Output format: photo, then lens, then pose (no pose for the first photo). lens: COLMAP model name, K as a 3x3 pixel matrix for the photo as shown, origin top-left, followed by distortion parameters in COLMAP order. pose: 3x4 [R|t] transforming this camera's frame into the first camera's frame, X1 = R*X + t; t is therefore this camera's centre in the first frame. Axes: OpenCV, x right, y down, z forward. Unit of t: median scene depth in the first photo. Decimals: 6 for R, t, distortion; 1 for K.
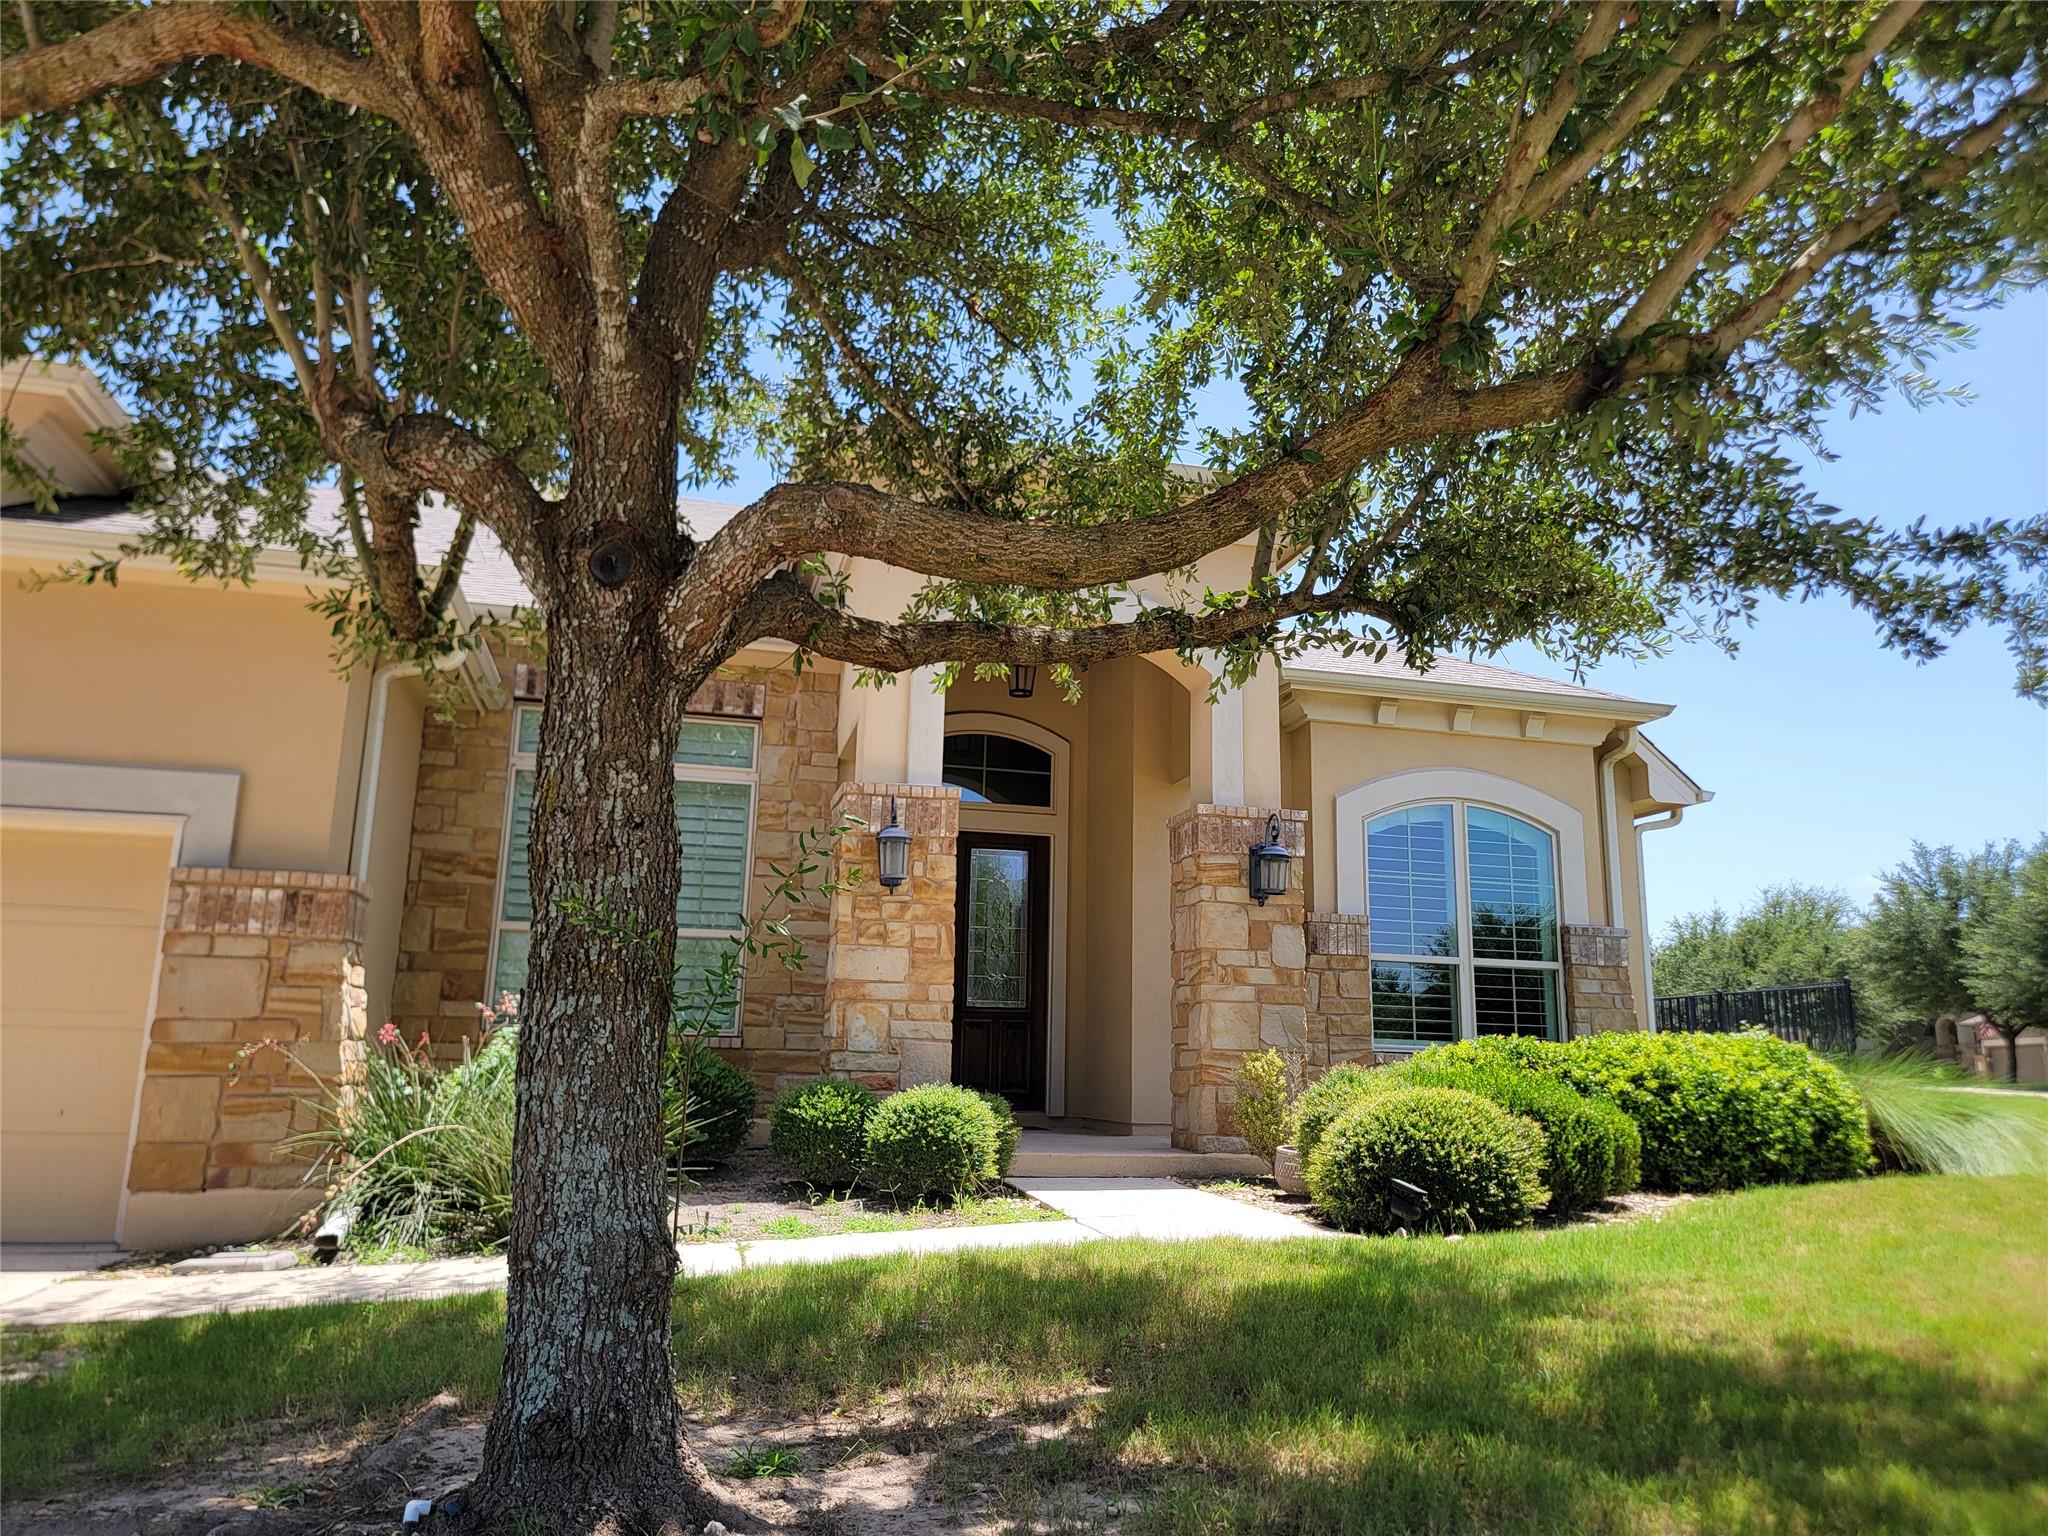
lens RADIAL K [[1441.2, 0, 1027.4], [0, 1441.2, 767.3], [0, 0, 1]] dist [0.027532, -0.000727]
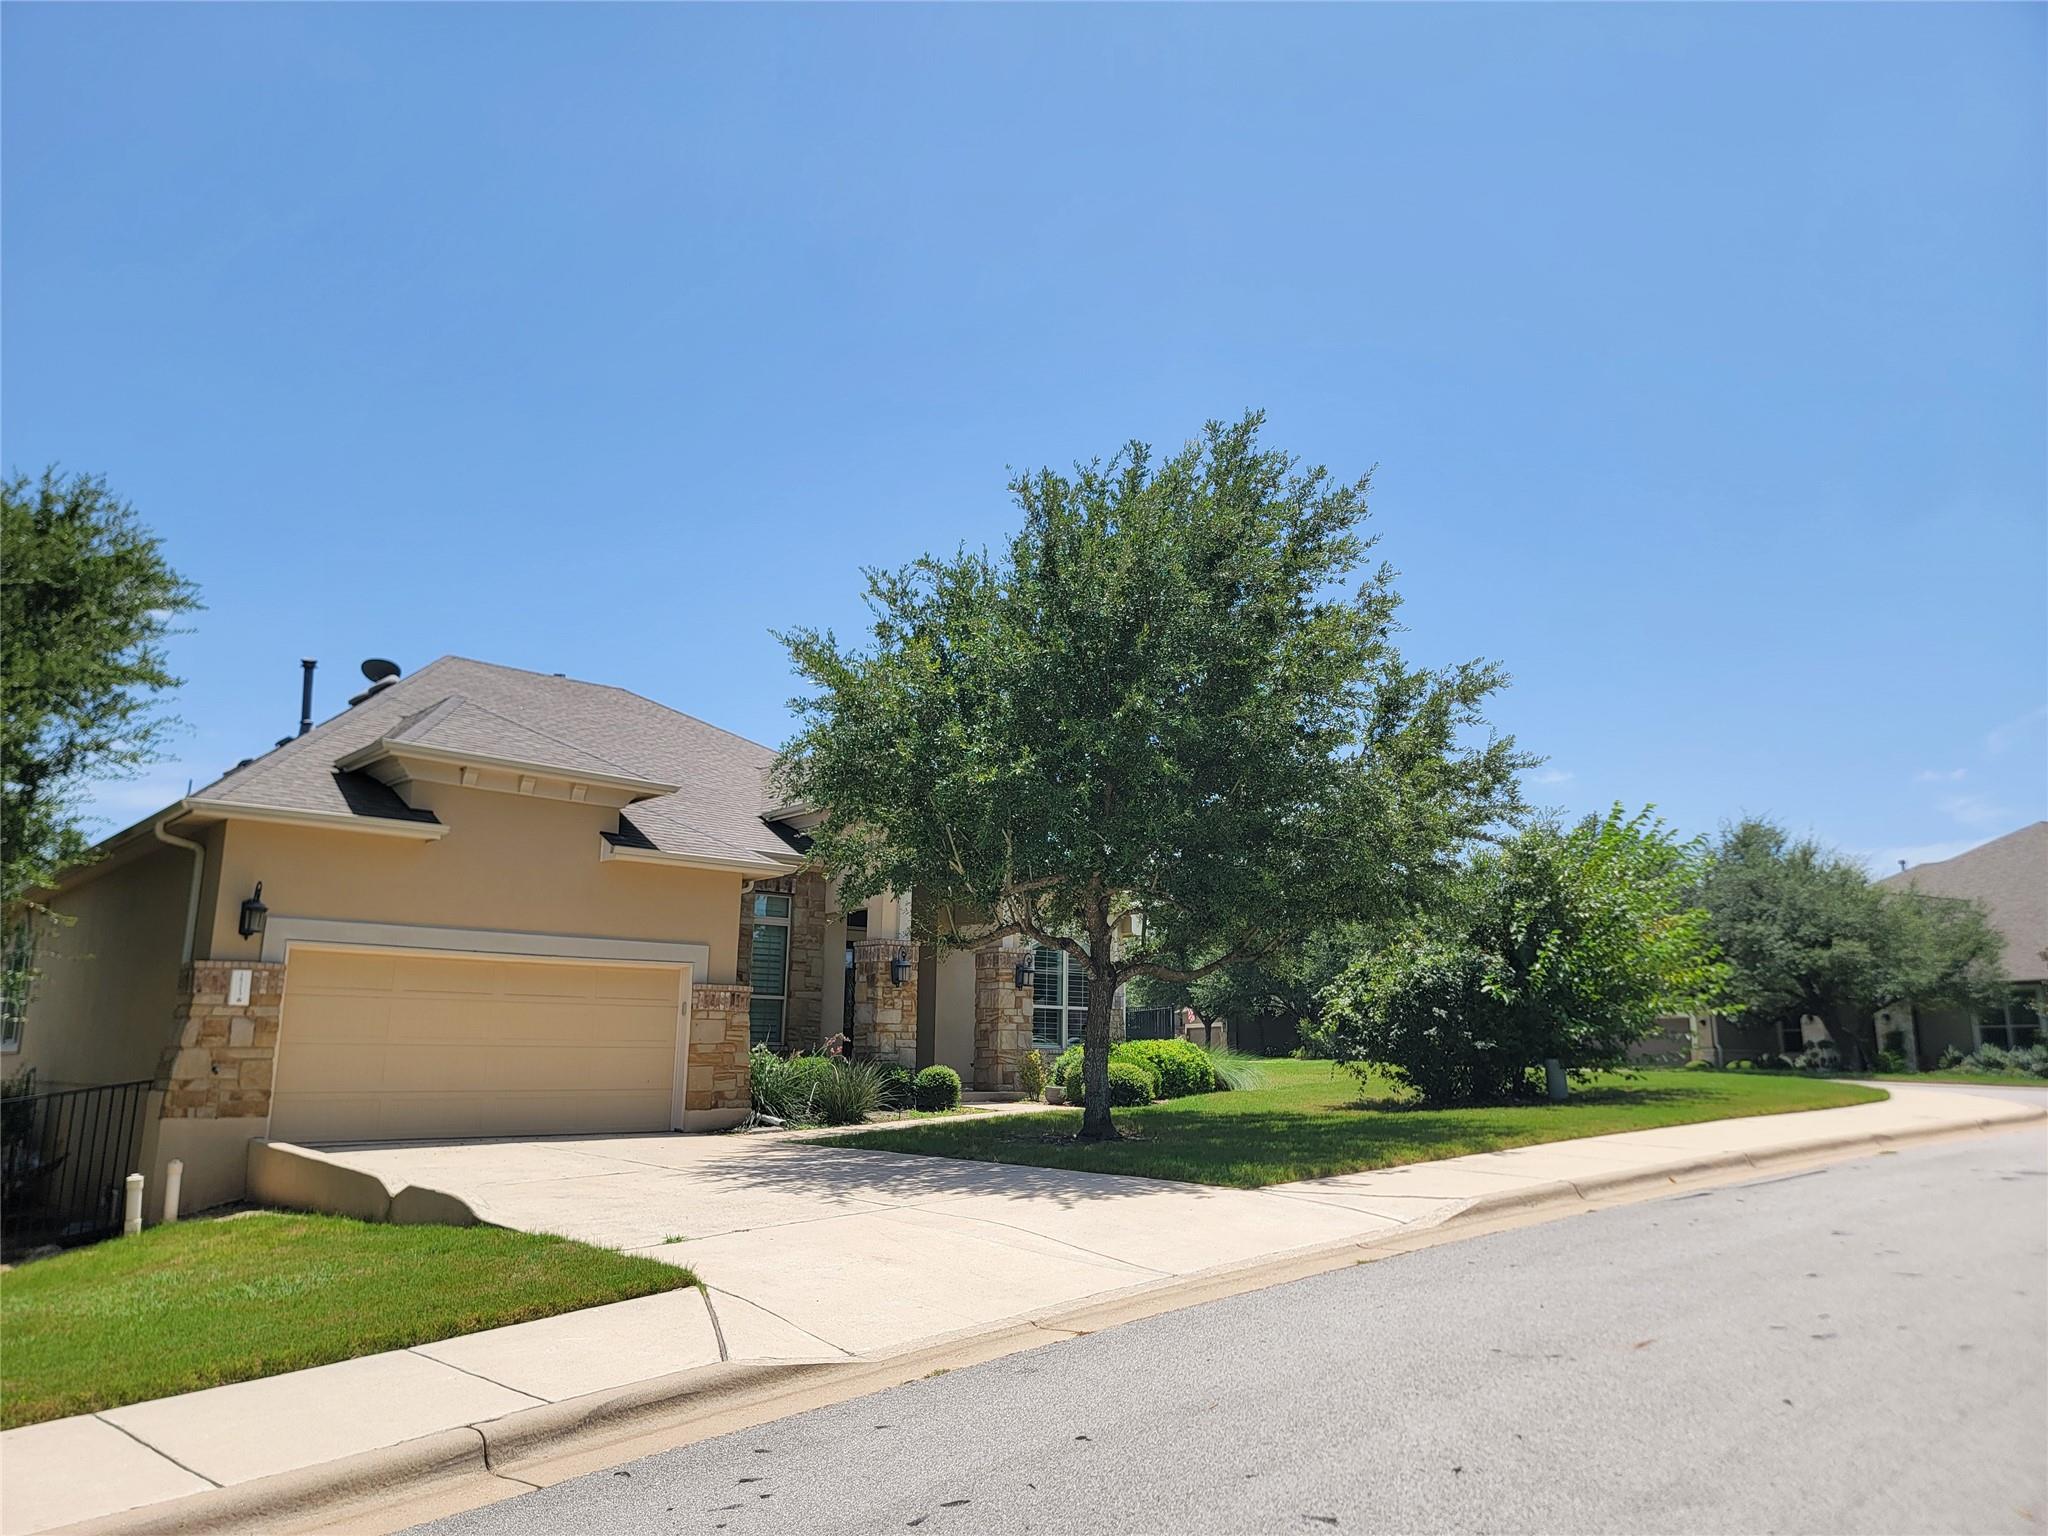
lens RADIAL K [[1441.2, 0, 1022.4], [0, 1441.2, 769.2], [0, 0, 1]] dist [0.027532, -0.000727]
pose [[0.885242, 0.077235, 0.458674, -1.060124], [-0.085018, 0.996373, -0.003692, -0.289622], [-0.457295, -0.035727, 0.888597, -1.252497]]
